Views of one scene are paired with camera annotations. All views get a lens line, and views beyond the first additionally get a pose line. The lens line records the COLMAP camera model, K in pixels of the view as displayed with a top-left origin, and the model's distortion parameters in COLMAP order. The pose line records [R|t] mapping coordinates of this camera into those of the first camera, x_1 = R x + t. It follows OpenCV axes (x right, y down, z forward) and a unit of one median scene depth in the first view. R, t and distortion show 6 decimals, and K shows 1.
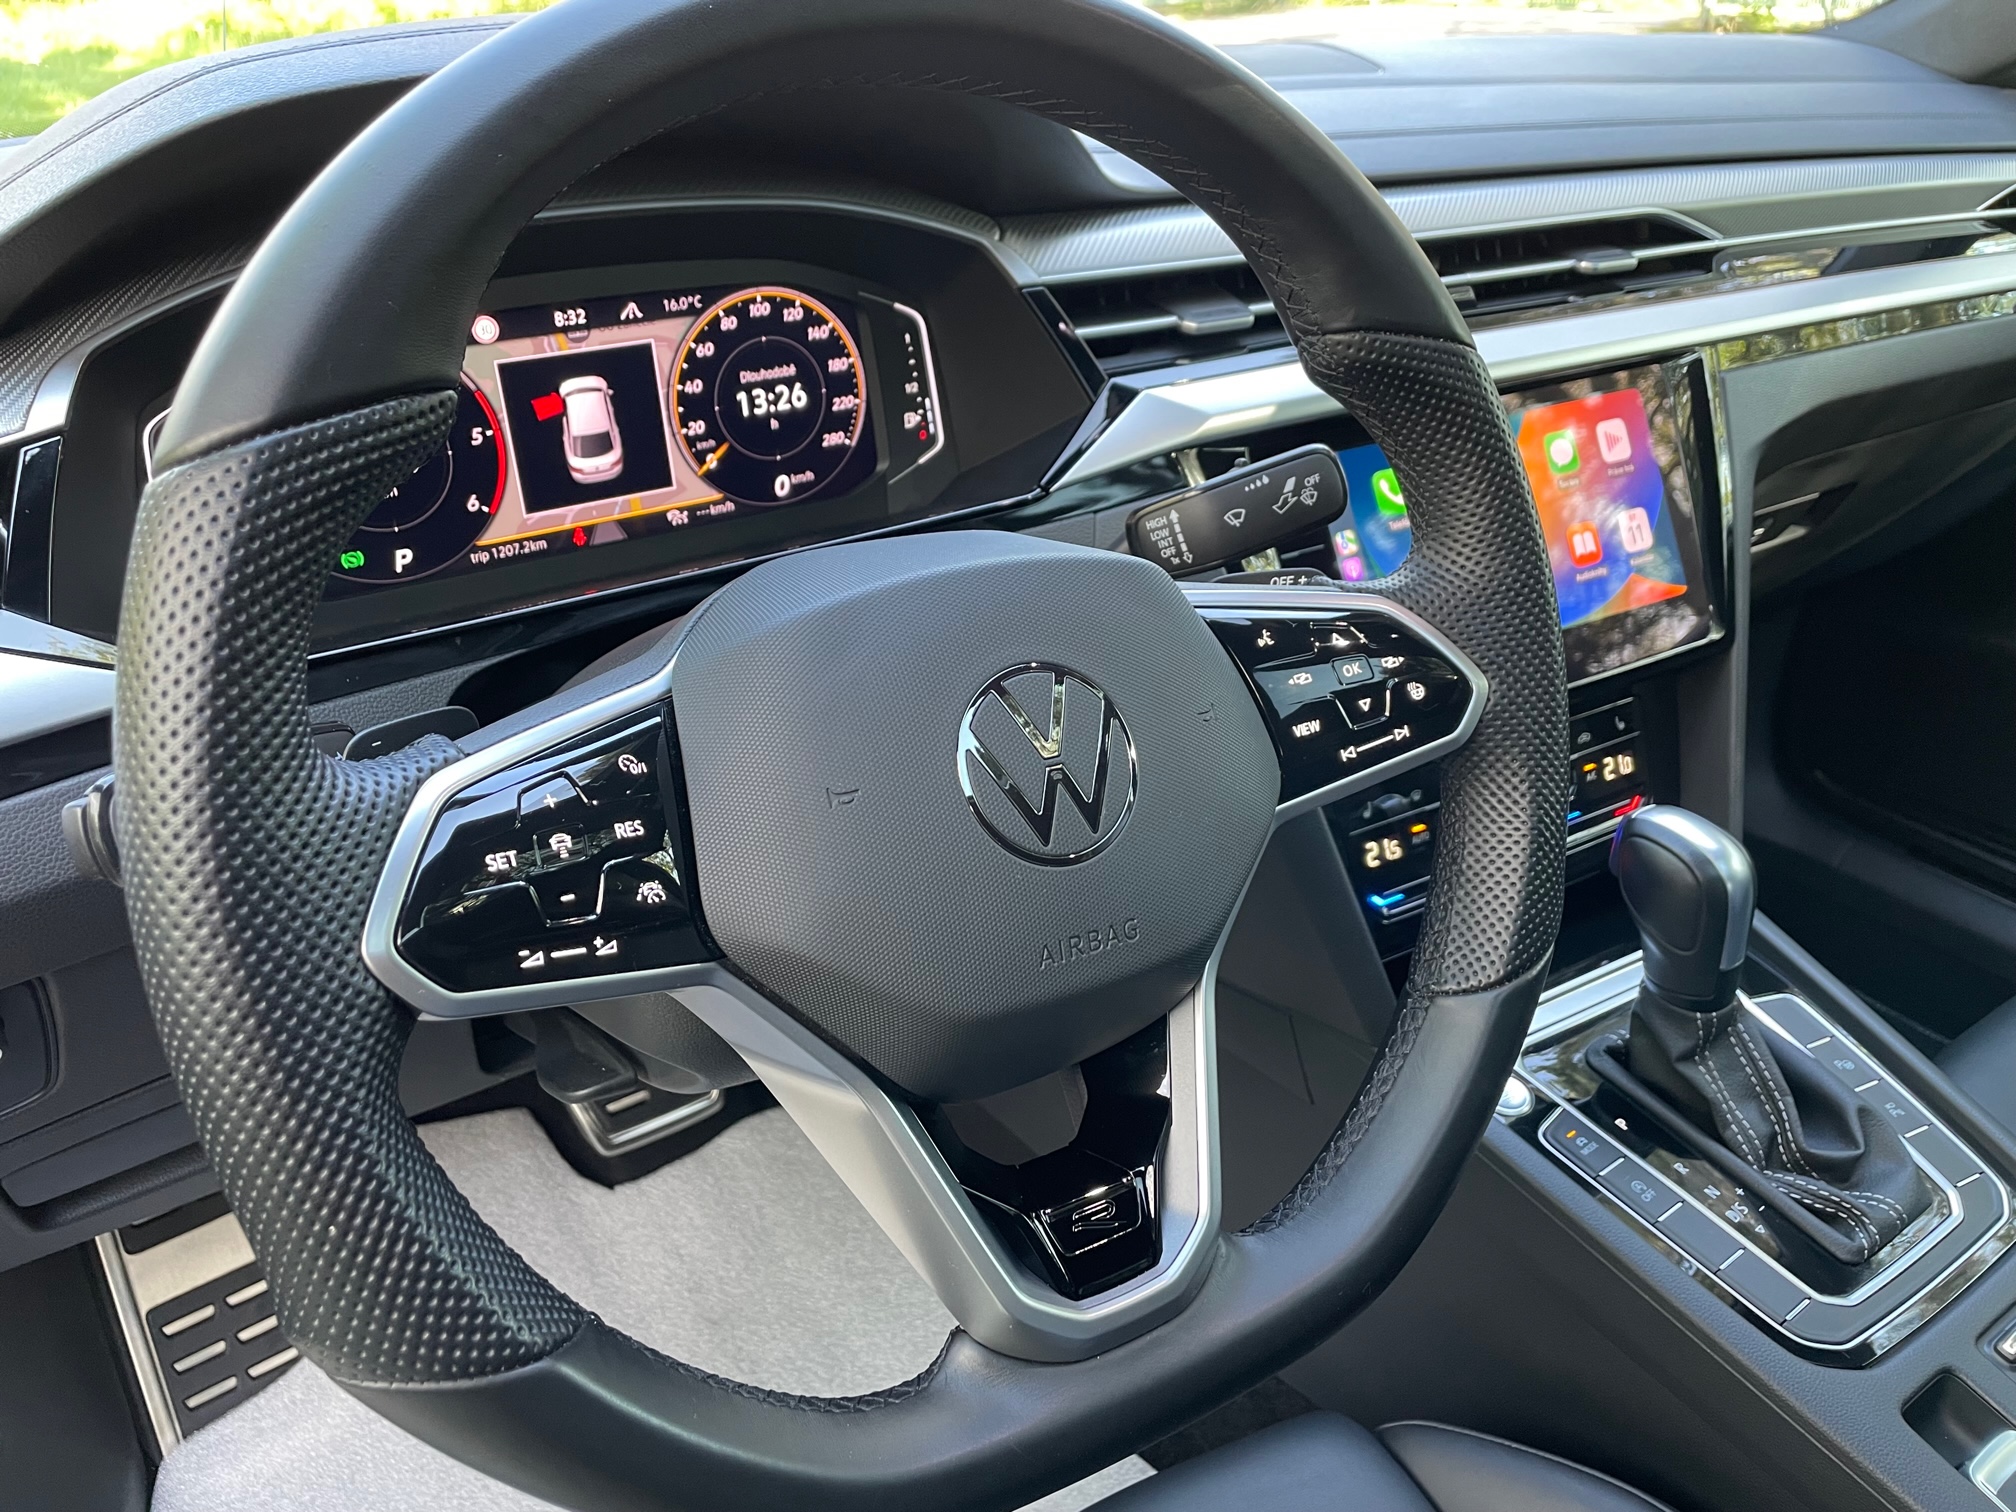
lens RADIAL K [[1588.6, 0, 1008.0], [0, 1588.6, 756.0], [0, 0, 1]] dist [0.111793, -0.171042]
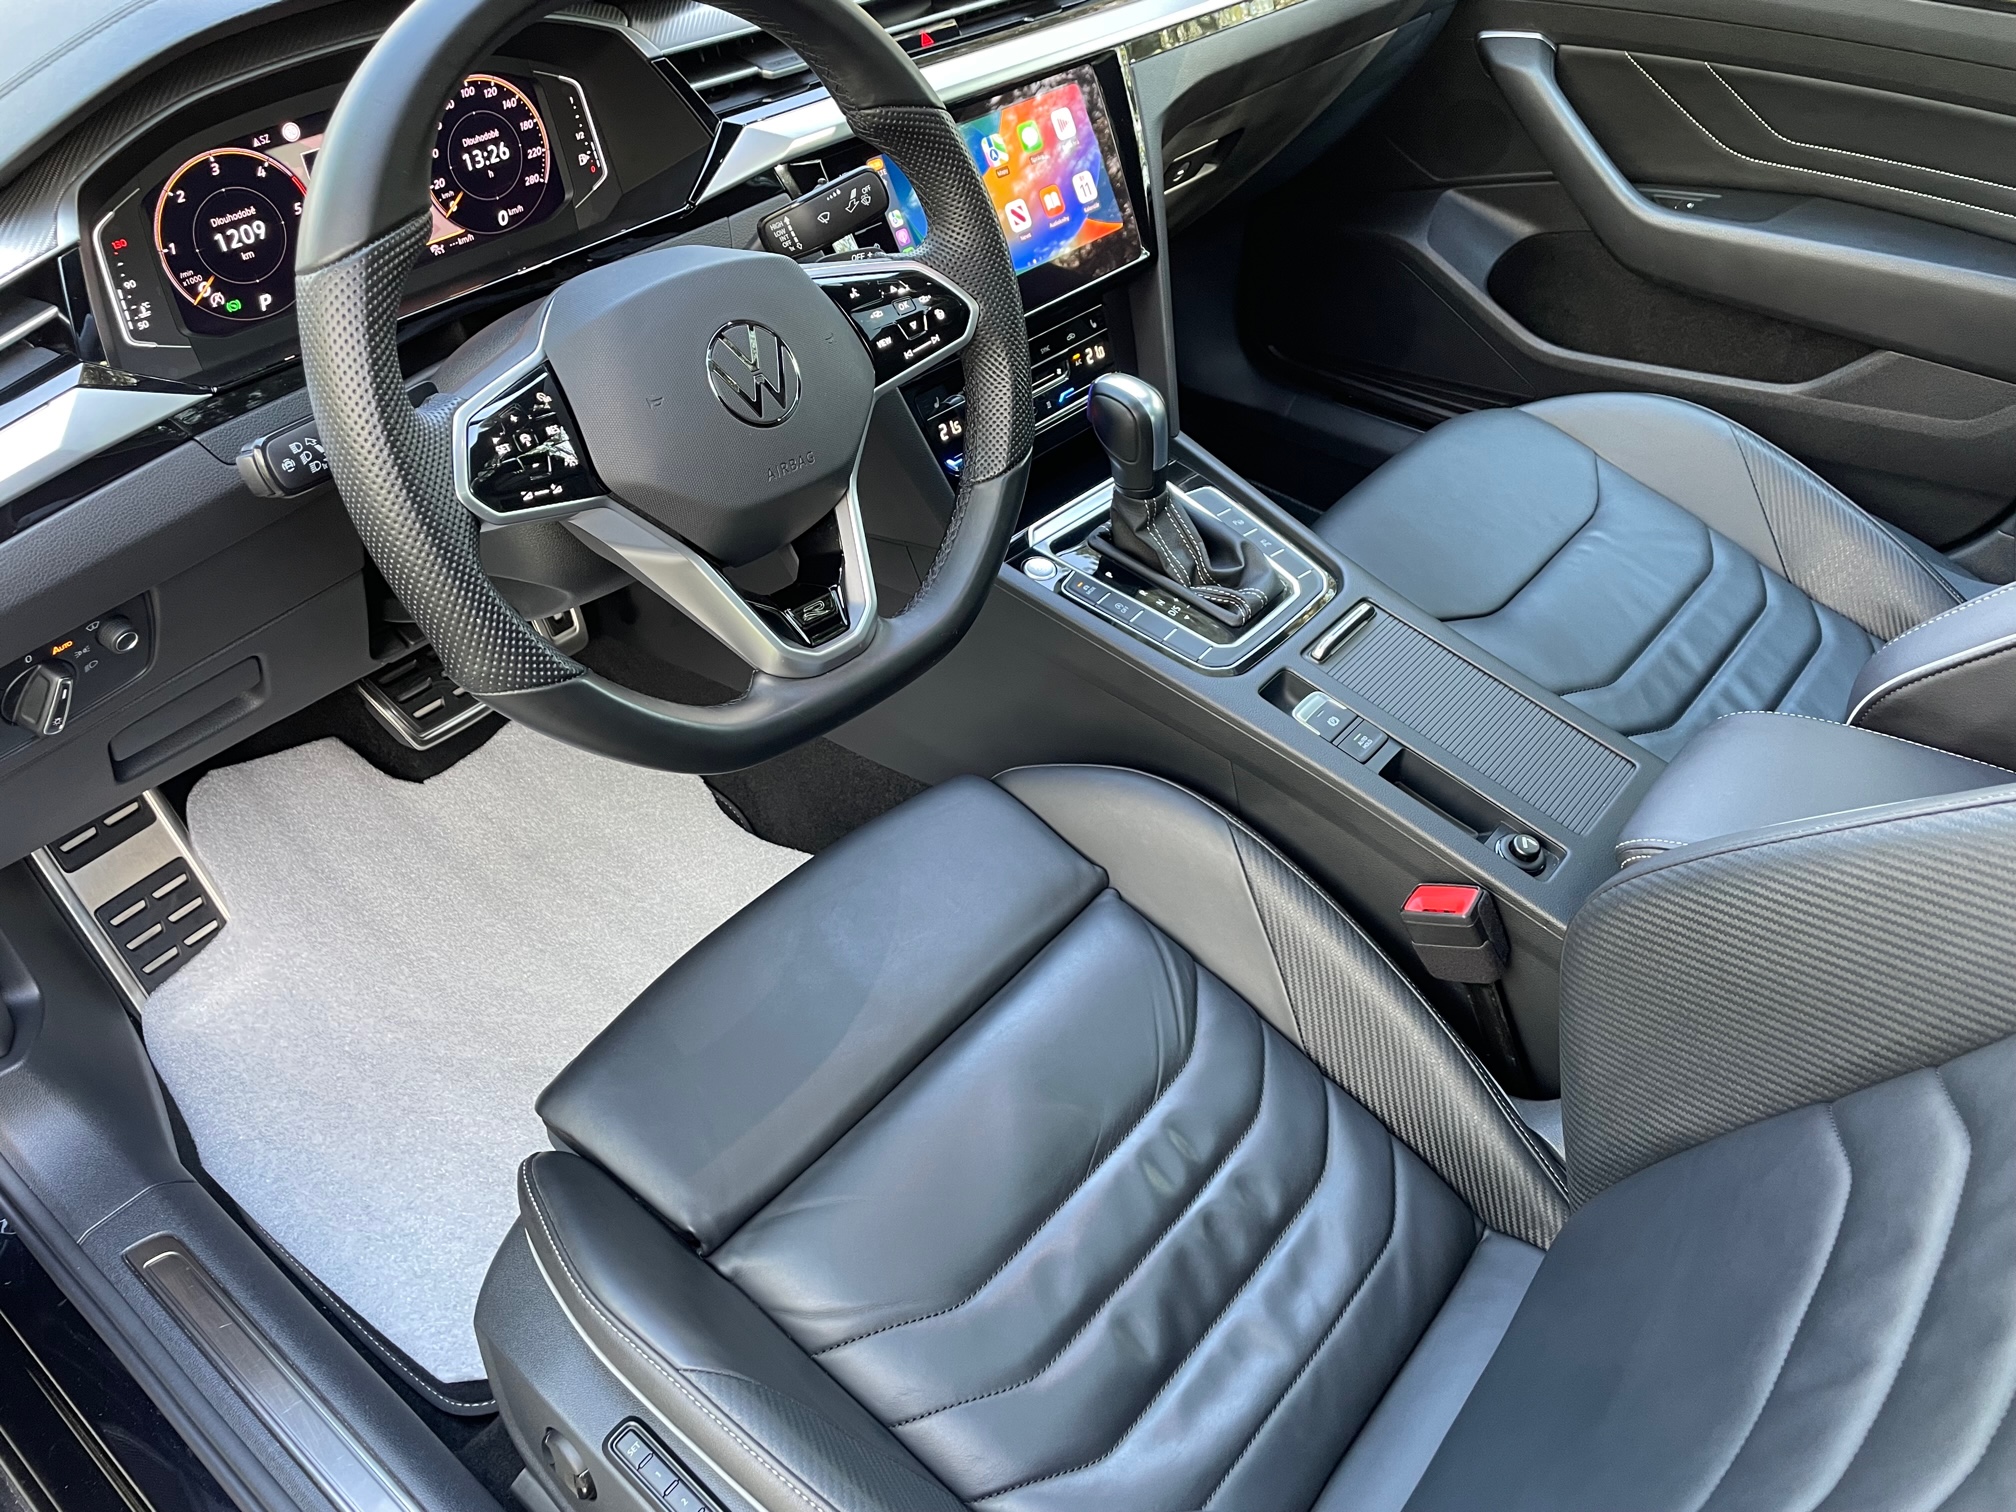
lens RADIAL K [[1588.6, 0, 1008.0], [0, 1588.6, 756.0], [0, 0, 1]] dist [0.111793, -0.171042]
pose [[0.961667, -0.176530, 0.209844, -0.098195], [0.129611, 0.966969, 0.219482, 0.038842], [-0.241658, -0.183871, 0.952782, -0.589847]]
